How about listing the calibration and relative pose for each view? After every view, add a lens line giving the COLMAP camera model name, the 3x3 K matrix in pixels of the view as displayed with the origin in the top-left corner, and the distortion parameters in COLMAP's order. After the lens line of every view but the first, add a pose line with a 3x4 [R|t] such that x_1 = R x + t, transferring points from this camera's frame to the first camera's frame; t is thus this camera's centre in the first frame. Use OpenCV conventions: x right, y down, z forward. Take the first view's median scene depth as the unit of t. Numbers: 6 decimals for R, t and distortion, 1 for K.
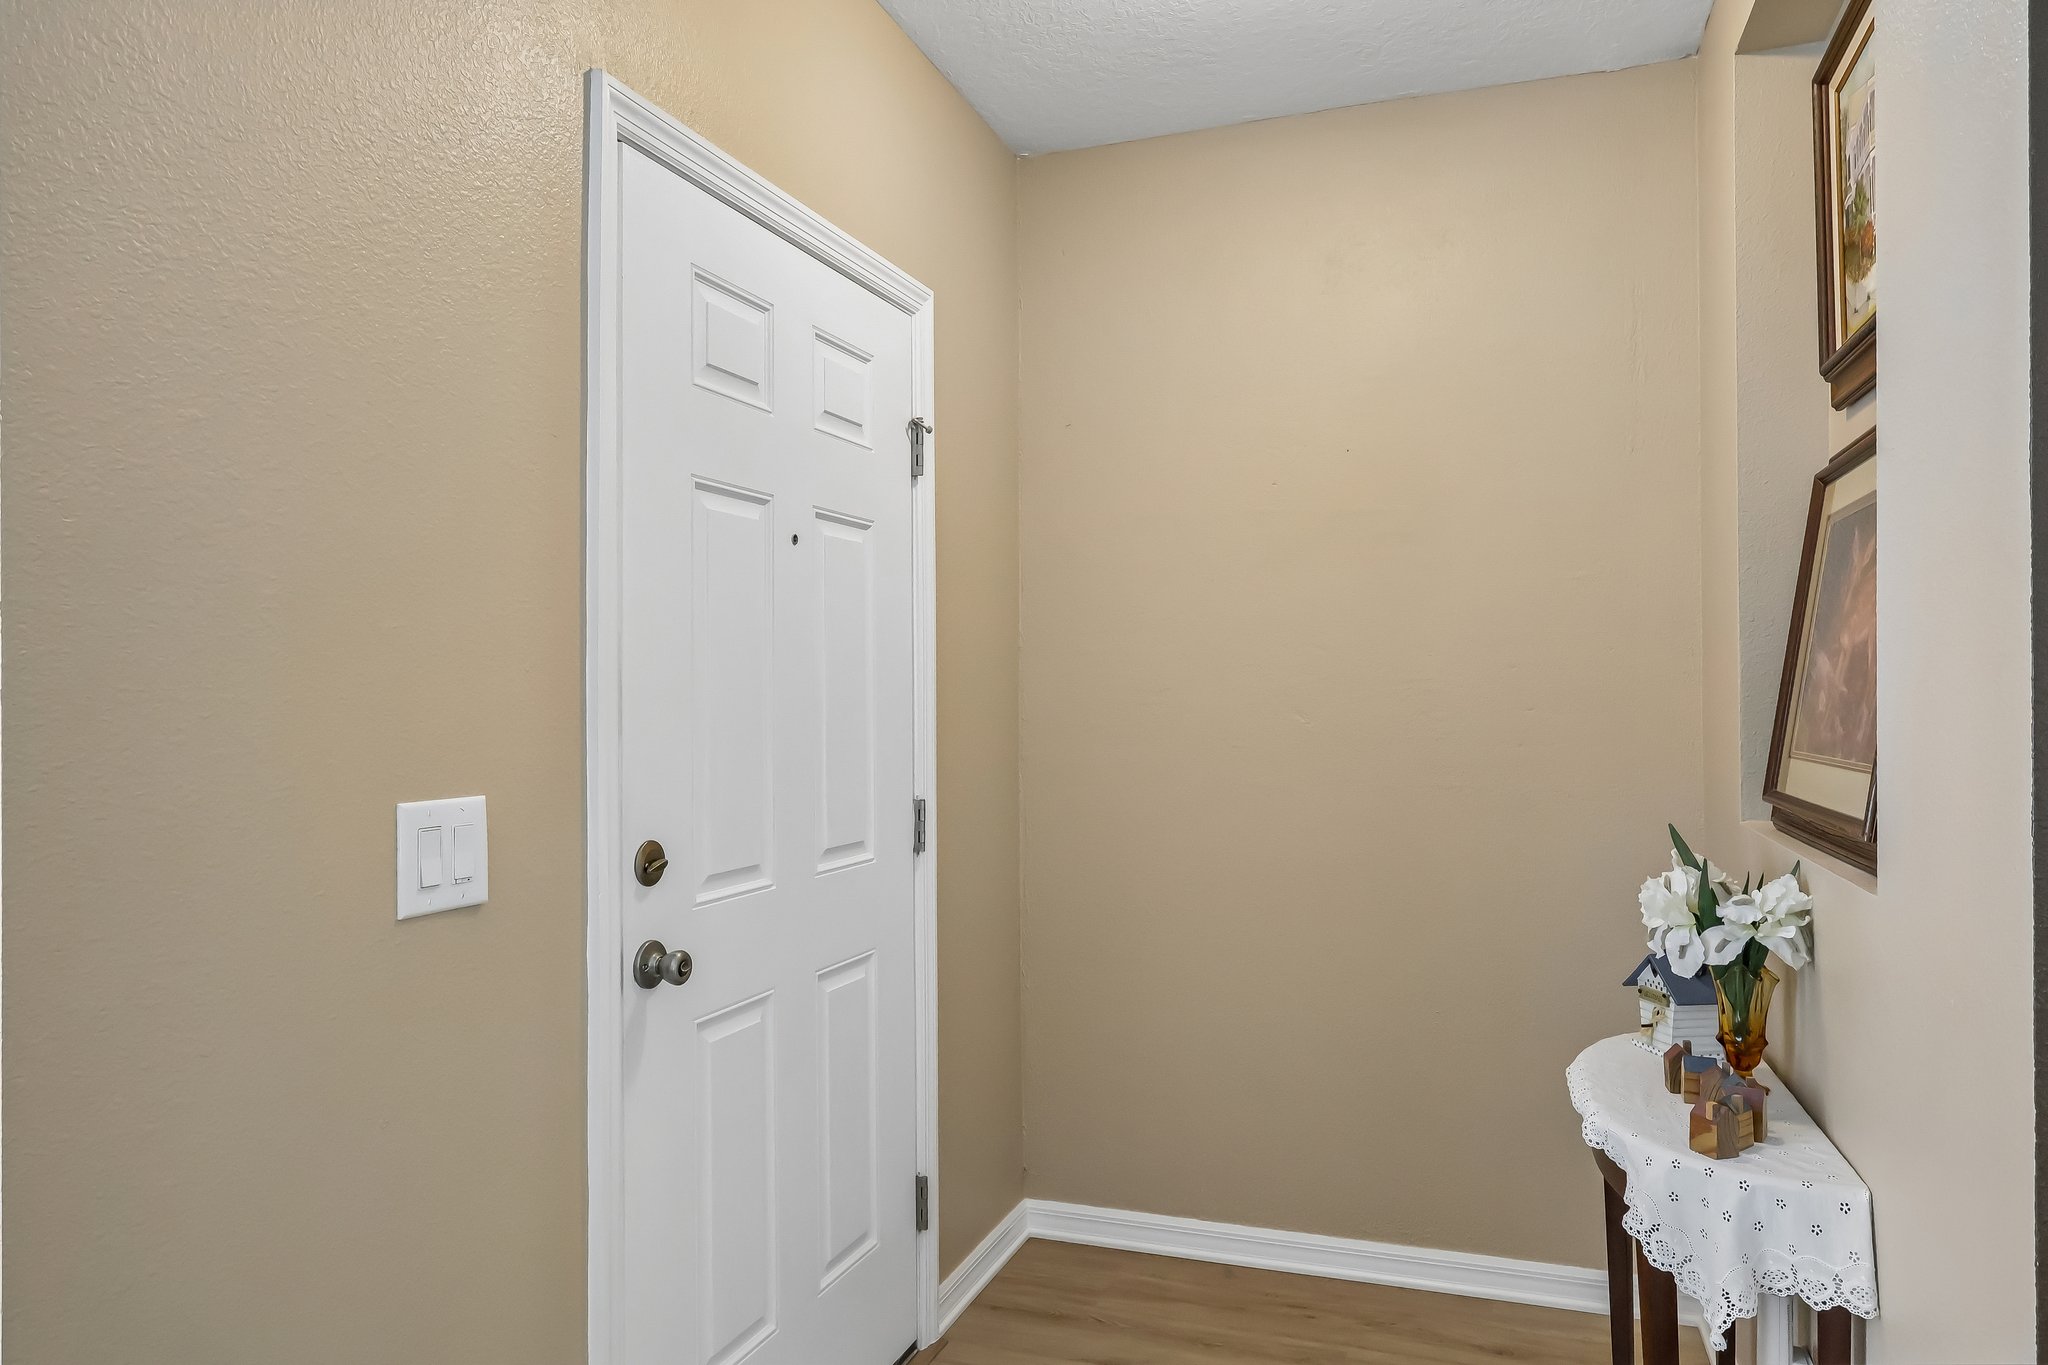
lens RADIAL K [[1333.9, 0, 1024.0], [0, 1333.9, 682.5], [0, 0, 1]] dist [0.000448, 0.000054]
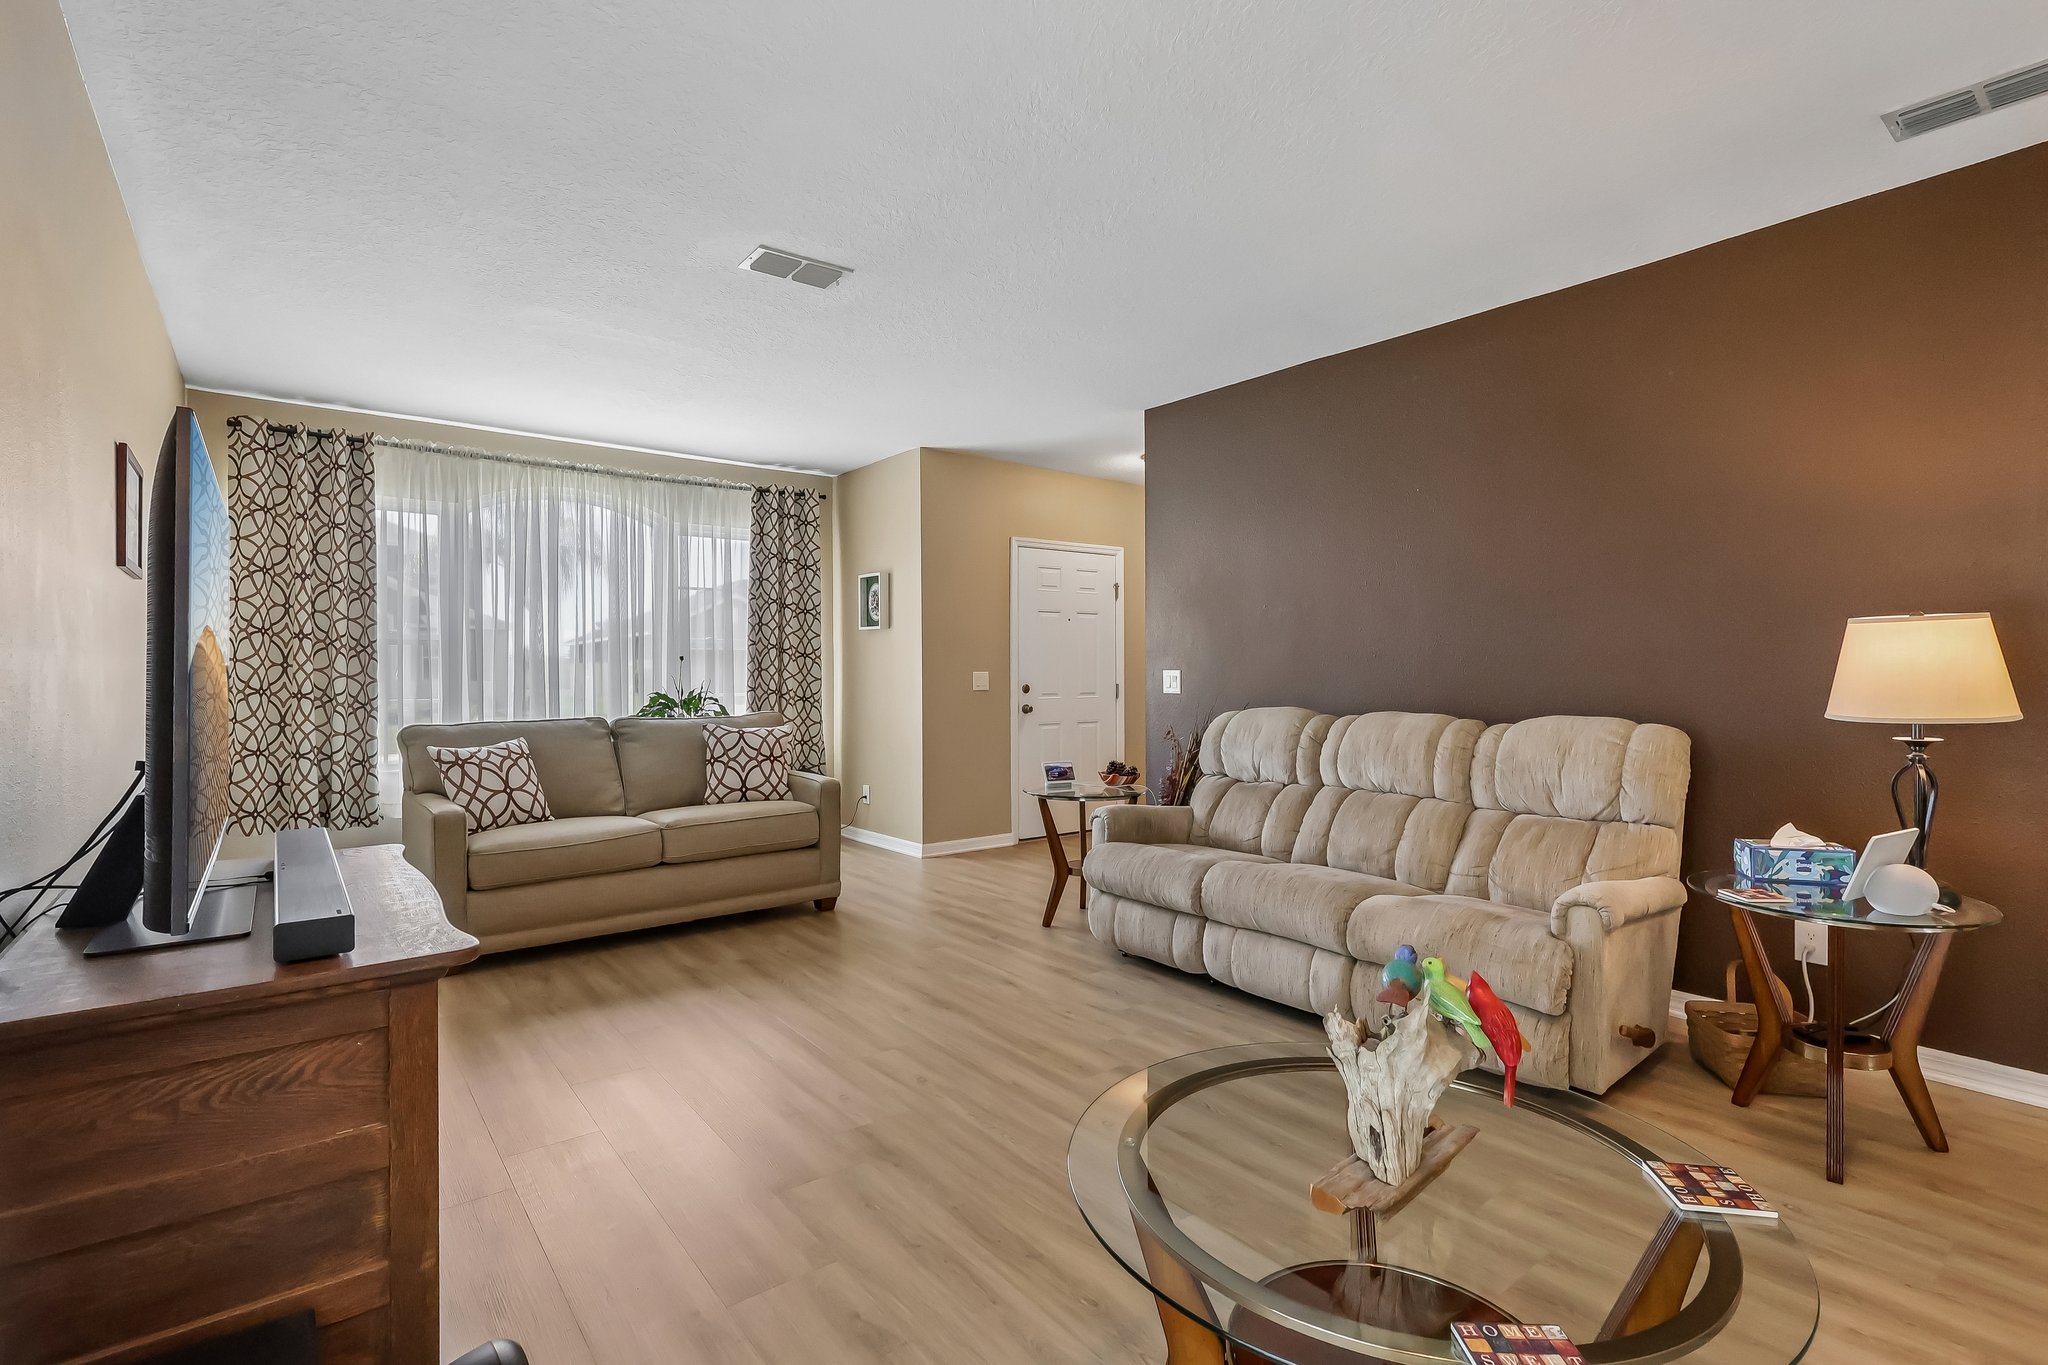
lens RADIAL K [[957.8, 0, 1024.0], [0, 957.8, 682.5], [0, 0, 1]] dist [-0.002563, -0.000368]
pose [[0.850757, 0.011397, -0.525436, 1.598294], [-0.000315, 0.999776, 0.021175, 0.035572], [0.525559, -0.017850, 0.850570, -2.053785]]
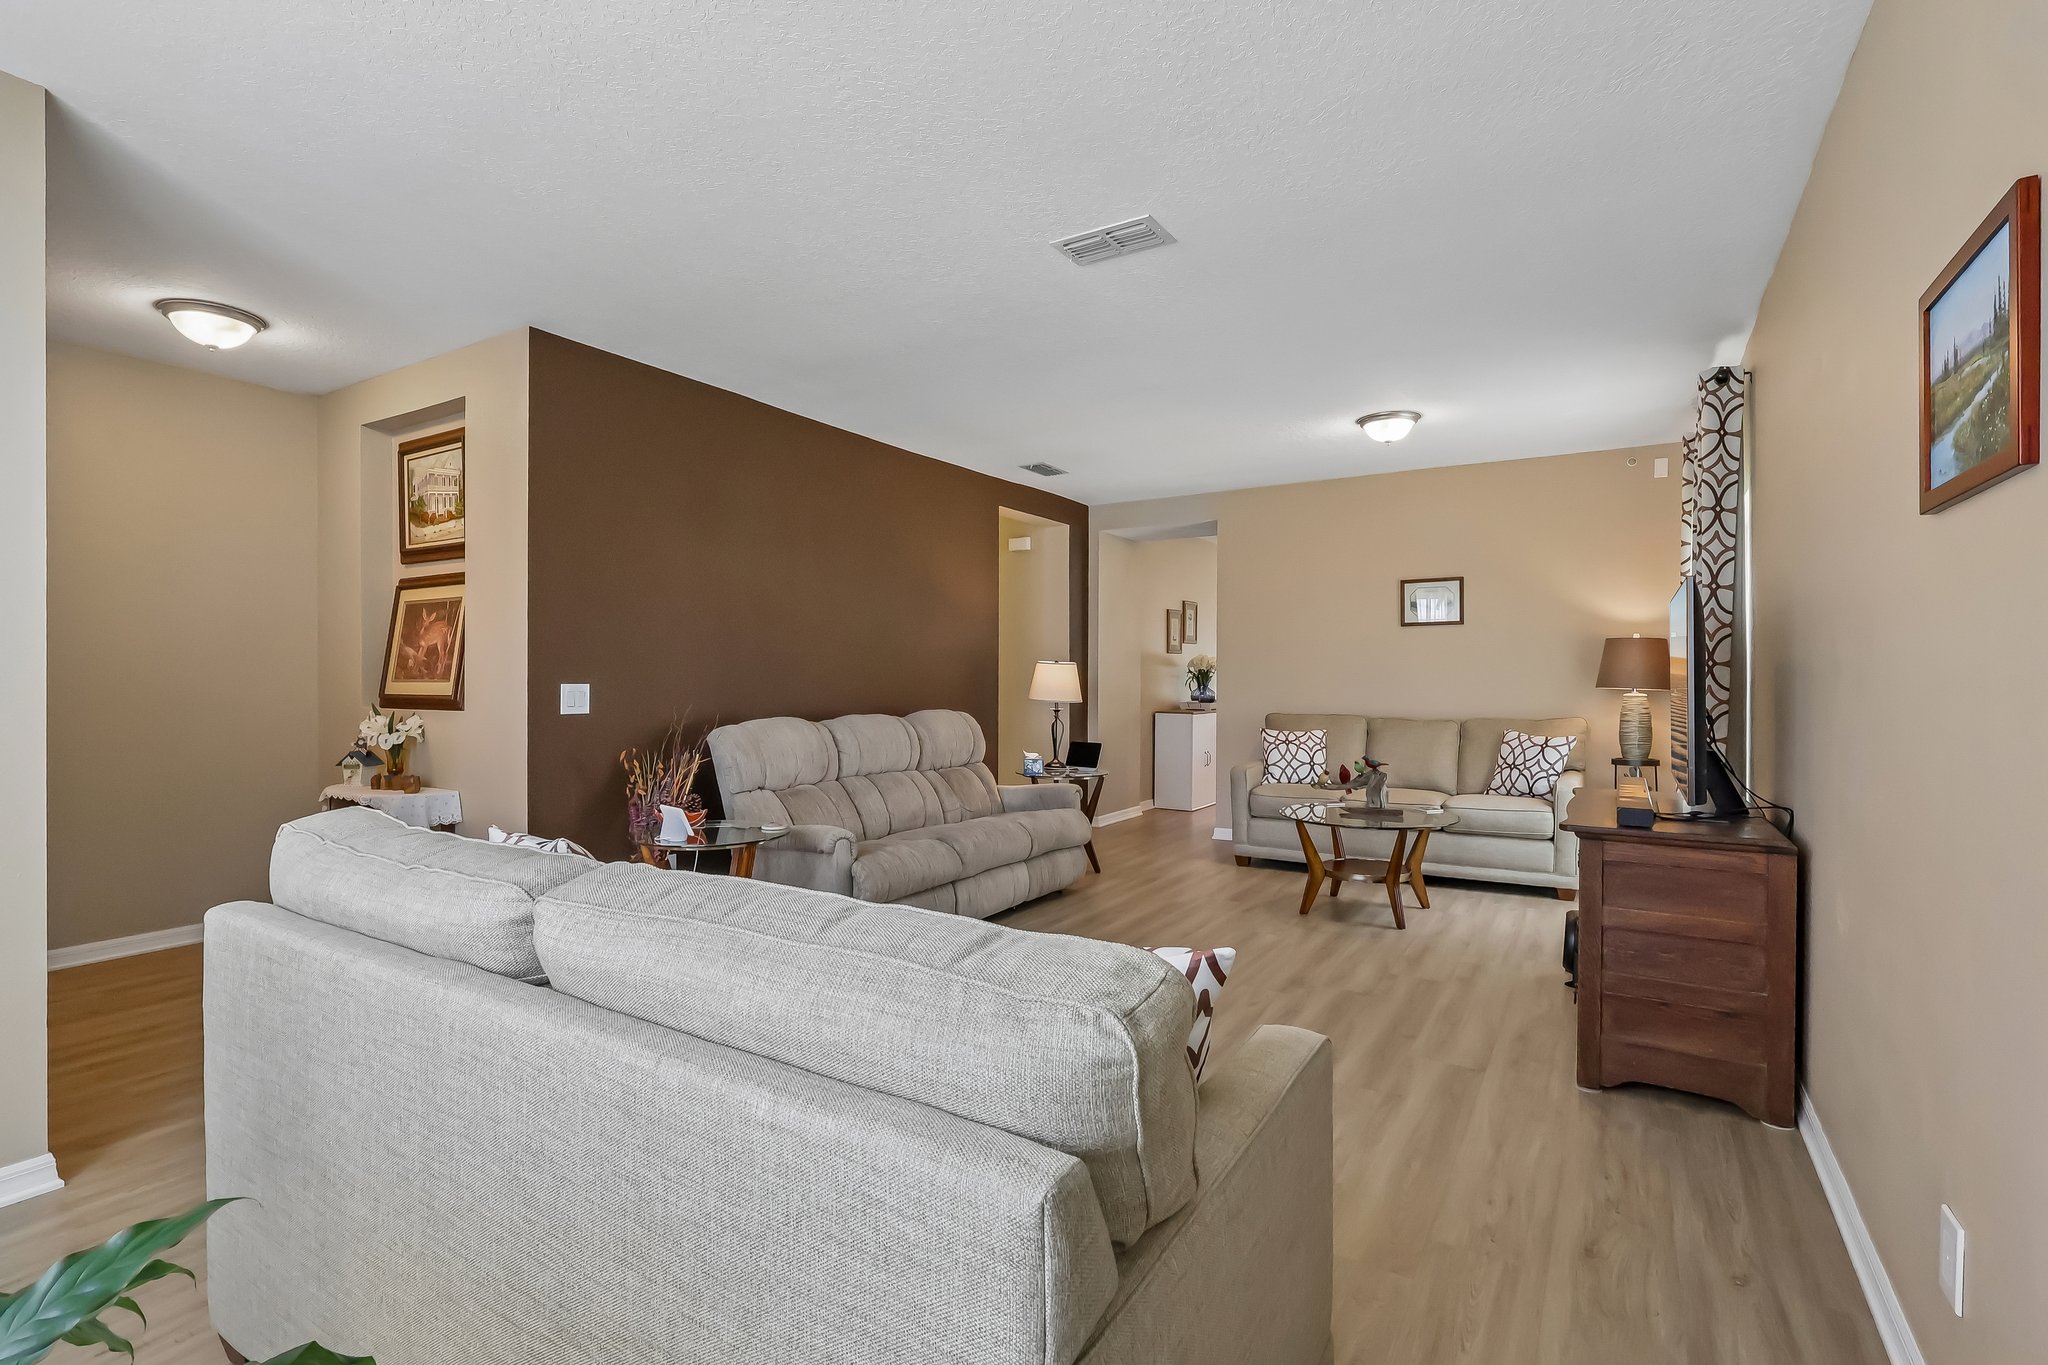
lens RADIAL K [[968.7, 0, 1024.0], [0, 968.7, 682.5], [0, 0, 1]] dist [0.000664, 0.000463]
pose [[0.202773, 0.006534, 0.979204, -1.416956], [-0.010725, 0.999933, -0.004452, 0.057905], [-0.979167, -0.009599, 0.202830, -0.916000]]
